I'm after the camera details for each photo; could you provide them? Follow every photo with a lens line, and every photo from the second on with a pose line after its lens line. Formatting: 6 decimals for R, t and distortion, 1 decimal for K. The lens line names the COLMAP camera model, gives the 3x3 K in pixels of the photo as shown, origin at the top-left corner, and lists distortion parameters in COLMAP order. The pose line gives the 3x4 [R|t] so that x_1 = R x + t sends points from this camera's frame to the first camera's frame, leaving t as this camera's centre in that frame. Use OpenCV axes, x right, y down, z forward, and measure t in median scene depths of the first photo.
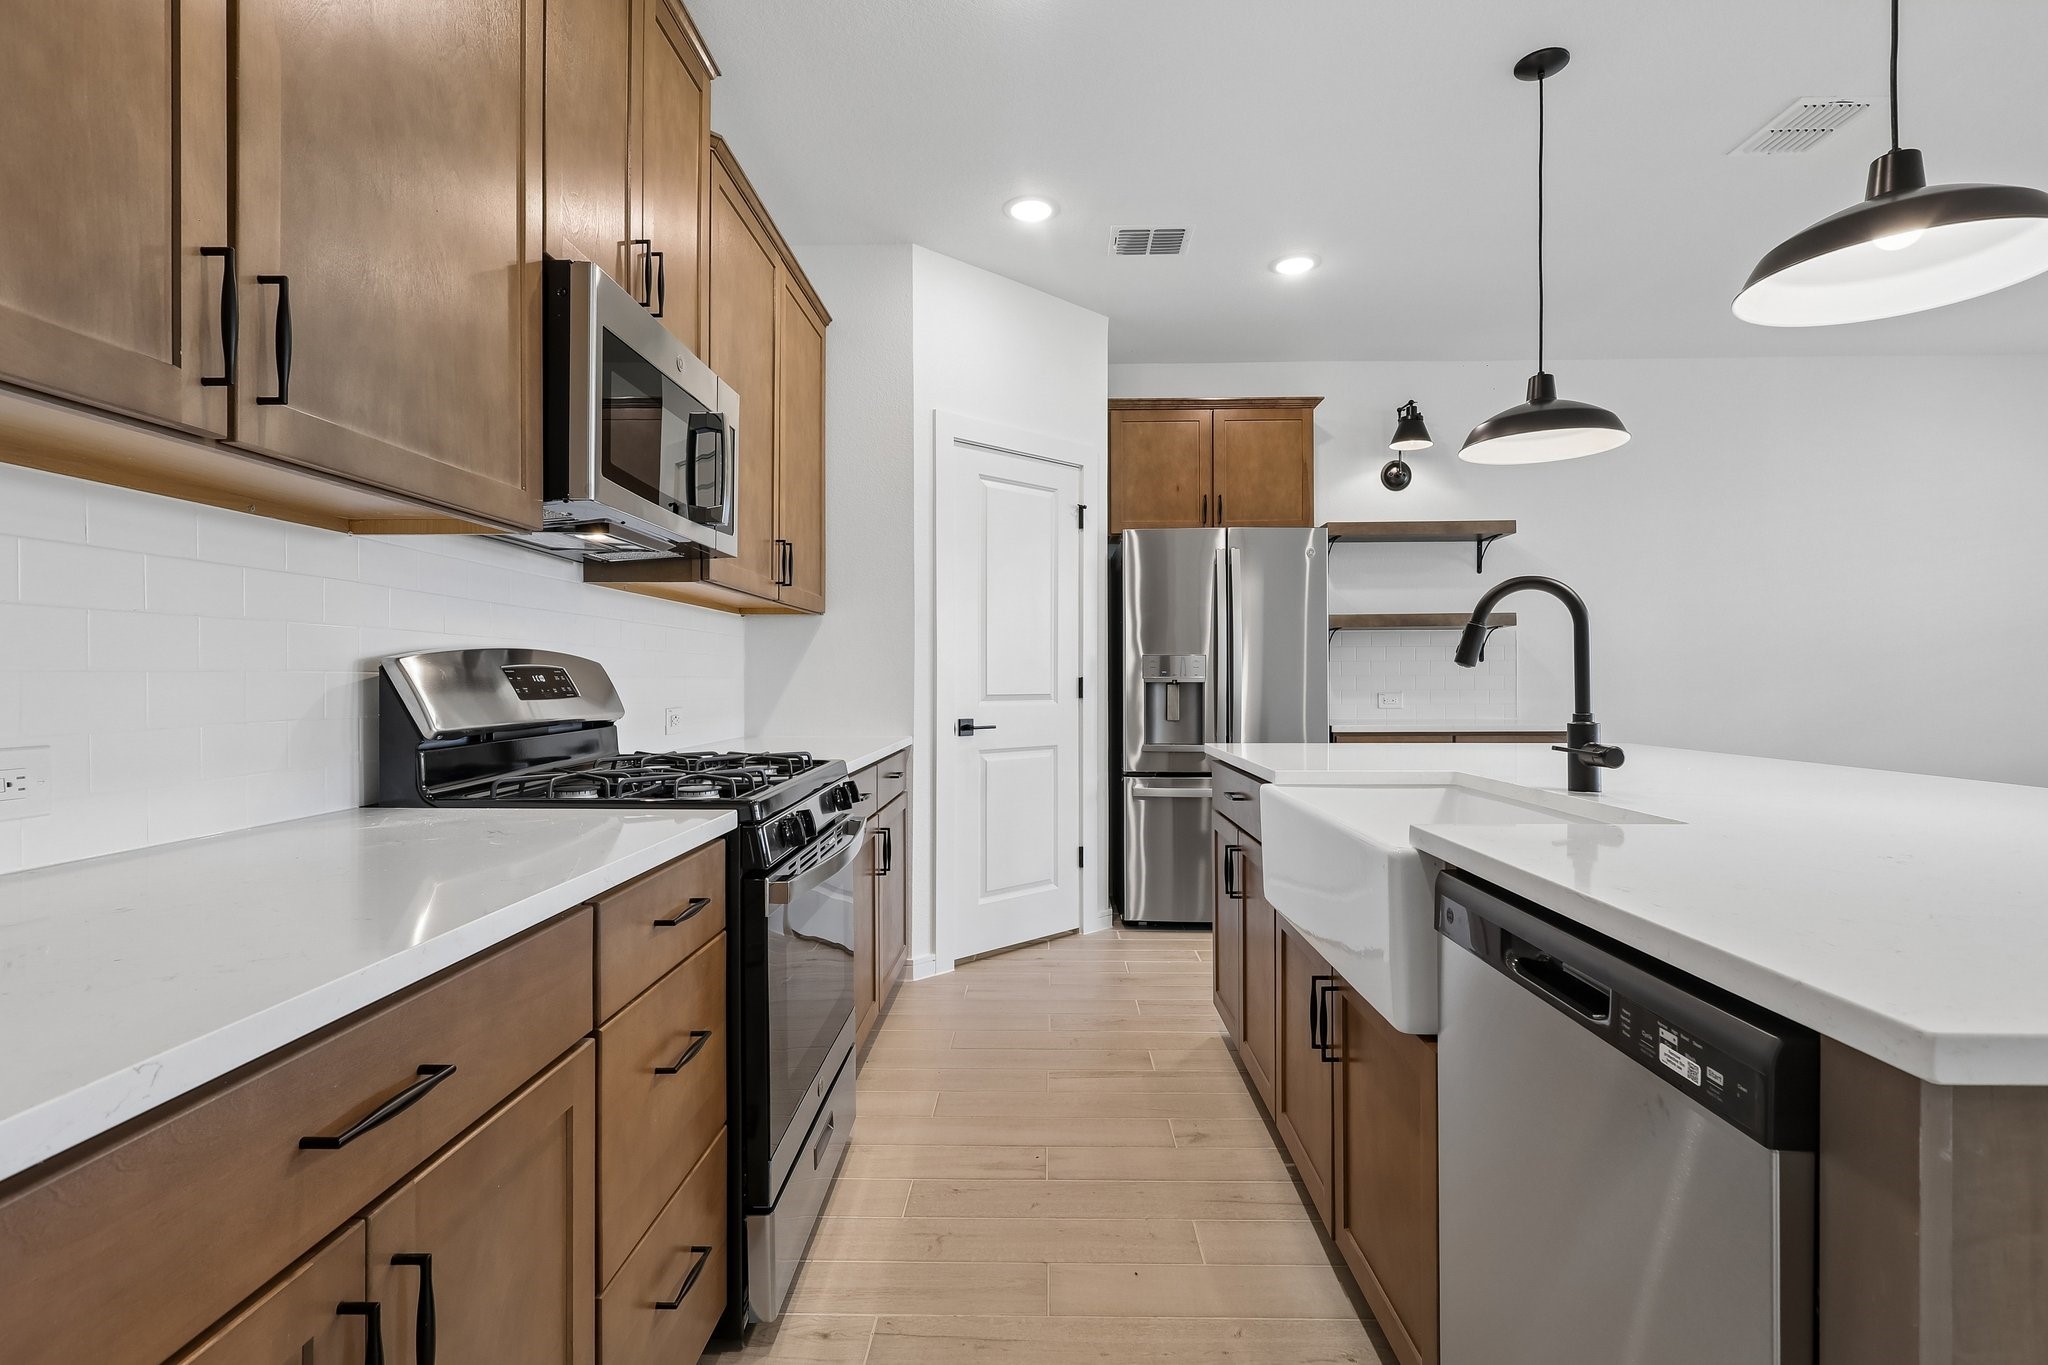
lens RADIAL K [[954.4, 0, 1025.9], [0, 954.4, 693.3], [0, 0, 1]] dist [-0.000648, 0.000524]
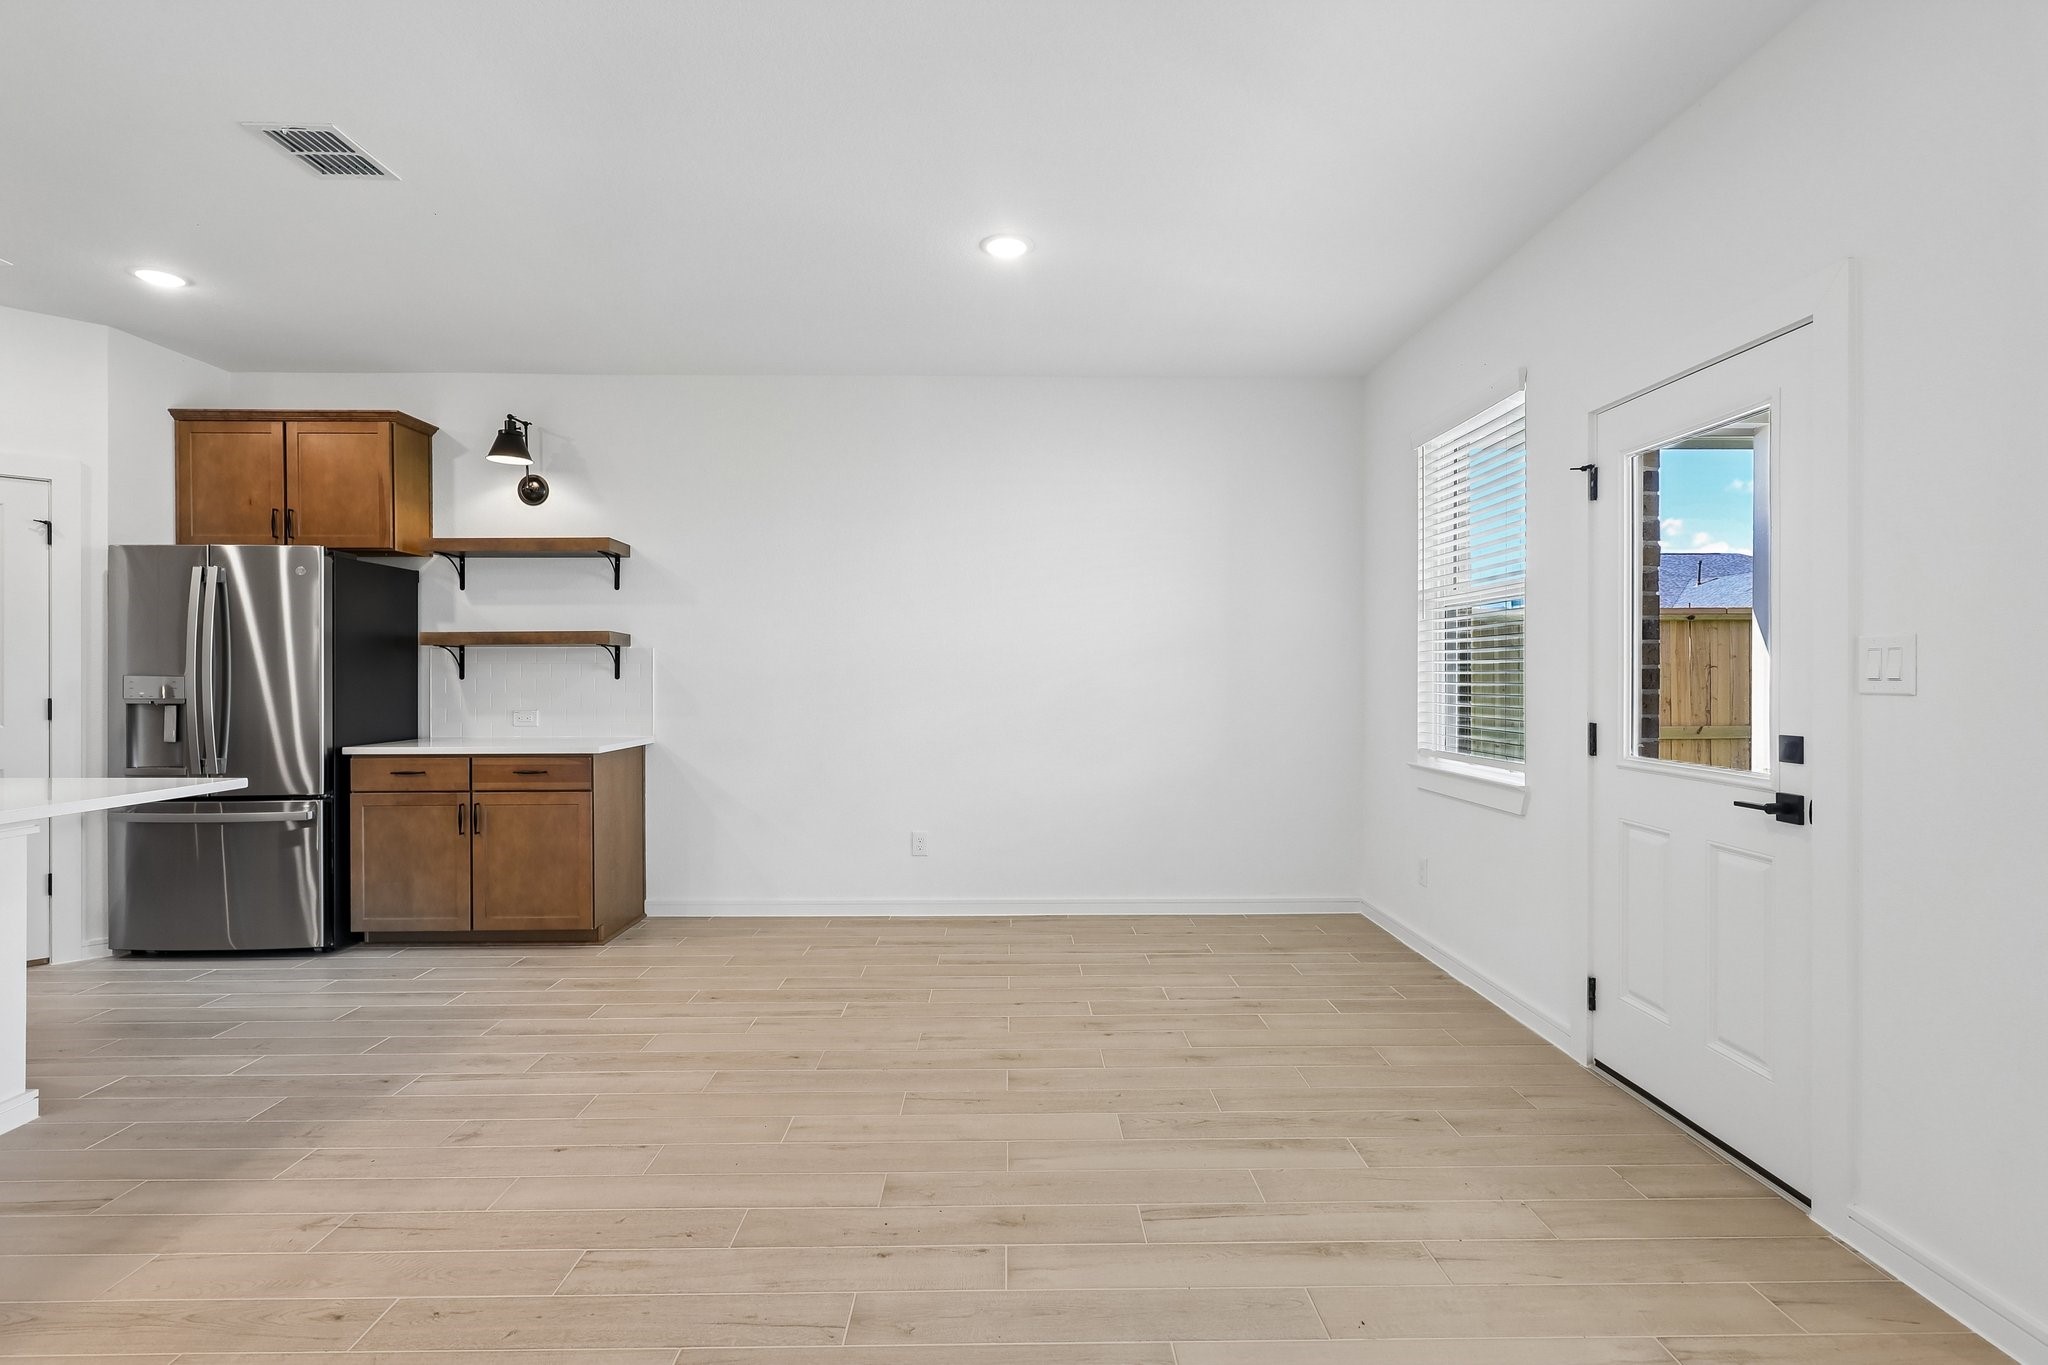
lens RADIAL K [[954.4, 0, 1025.2], [0, 954.4, 676.4], [0, 0, 1]] dist [-0.000648, 0.000524]
pose [[0.998869, 0.003995, 0.047388, 0.905204], [-0.003524, 0.999944, -0.010017, -0.030159], [-0.047425, 0.009839, 0.998826, -0.006973]]
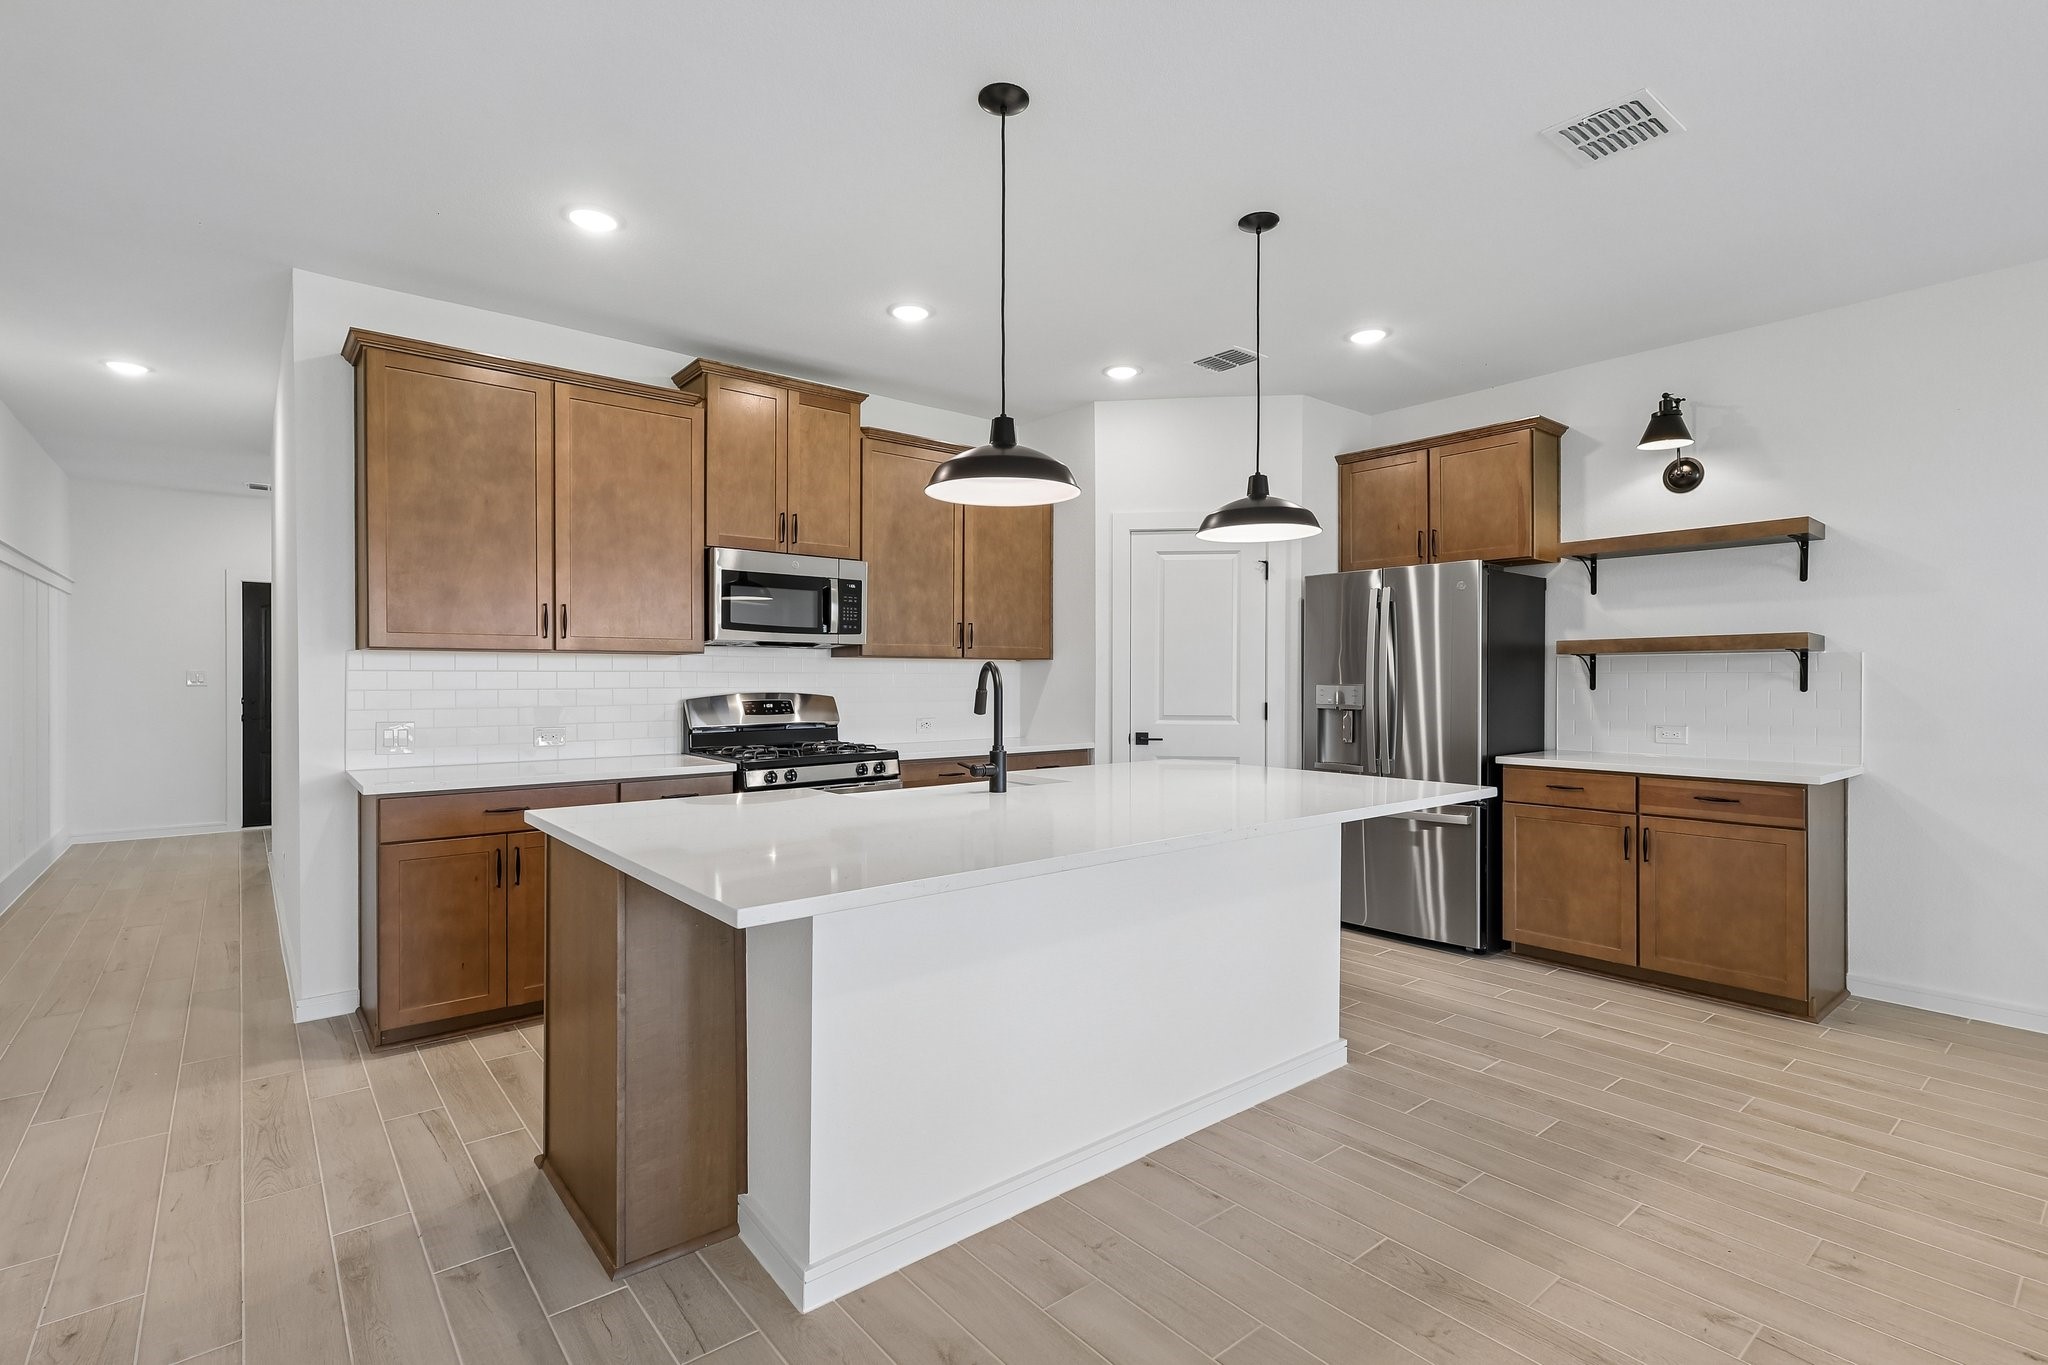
lens RADIAL K [[954.4, 0, 1015.2], [0, 954.4, 682.6], [0, 0, 1]] dist [-0.000648, 0.000524]
pose [[0.649774, 0.008175, -0.760084, 0.696519], [-0.013856, 0.999903, -0.001091, -0.033415], [0.760001, 0.011241, 0.649824, -0.020587]]
